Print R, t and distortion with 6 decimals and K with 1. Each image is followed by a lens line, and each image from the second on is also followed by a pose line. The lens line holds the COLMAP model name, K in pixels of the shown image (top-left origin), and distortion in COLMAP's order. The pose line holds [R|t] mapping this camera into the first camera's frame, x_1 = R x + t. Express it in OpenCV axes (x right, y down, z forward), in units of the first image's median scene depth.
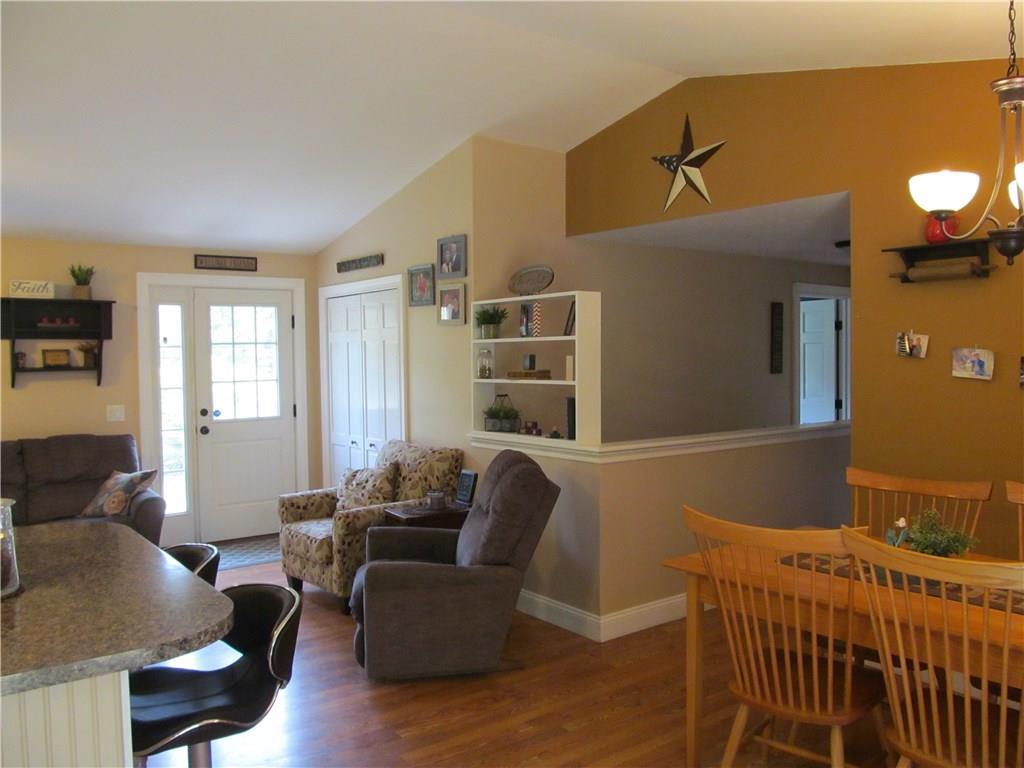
lens RADIAL K [[842.9, 0, 510.3], [0, 842.9, 379.1], [0, 0, 1]] dist [-0.082781, 0.012576]
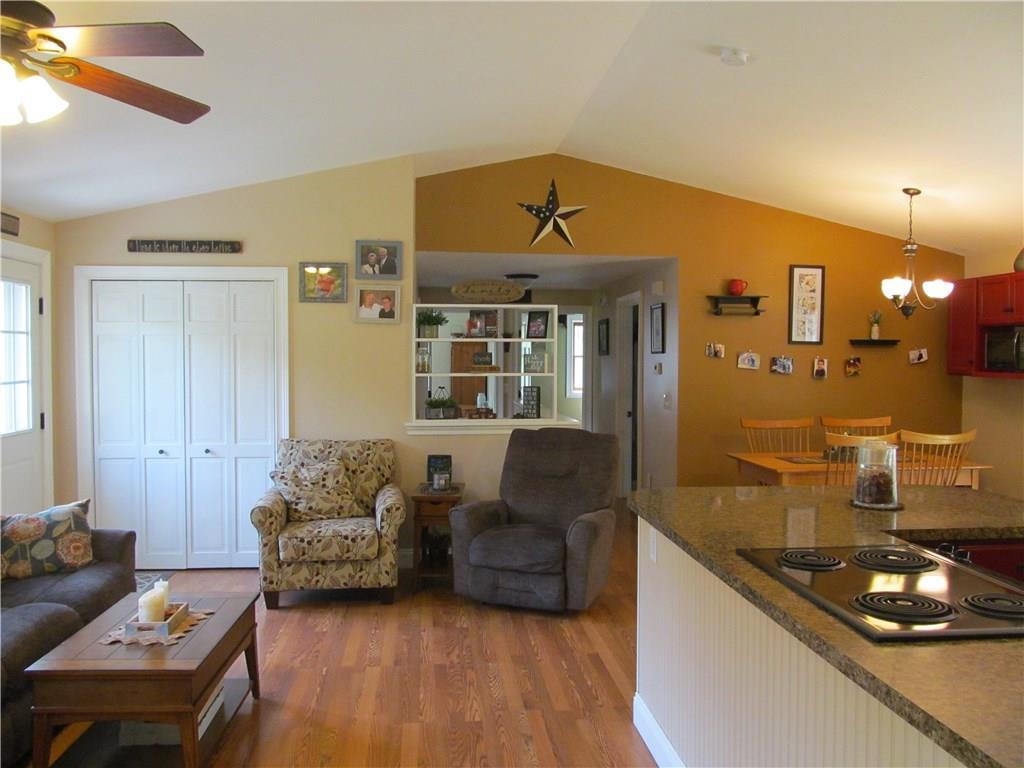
lens RADIAL K [[842.9, 0, 512.1], [0, 842.9, 390.4], [0, 0, 1]] dist [-0.082781, 0.012576]
pose [[0.513022, -0.022325, 0.858085, -0.925826], [0.016521, 0.999733, 0.016132, 0.006065], [-0.858217, 0.005900, 0.513254, 0.320407]]
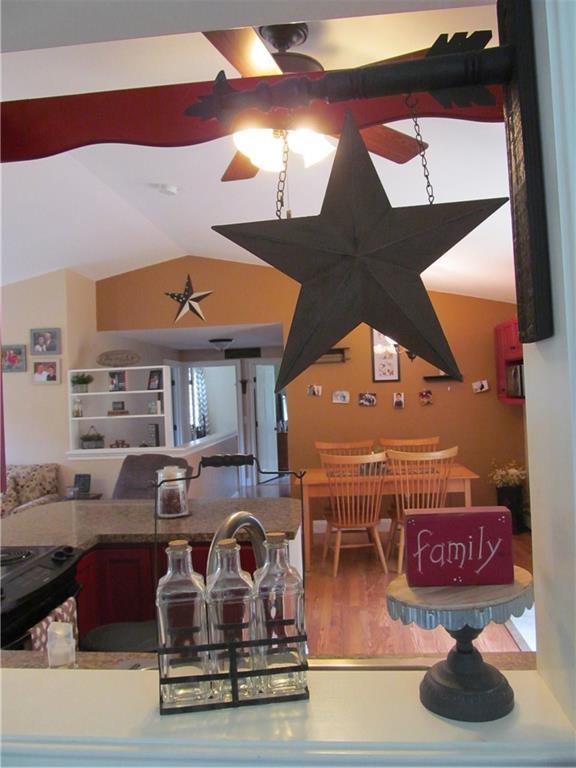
lens RADIAL K [[632.2, 0, 287.6], [0, 632.2, 377.8], [0, 0, 1]] dist [-0.082781, 0.012576]
pose [[0.668772, -0.000183, 0.743468, -0.653212], [0.056335, 0.997138, -0.050430, 0.007024], [-0.741330, 0.075609, 0.666868, -0.110306]]
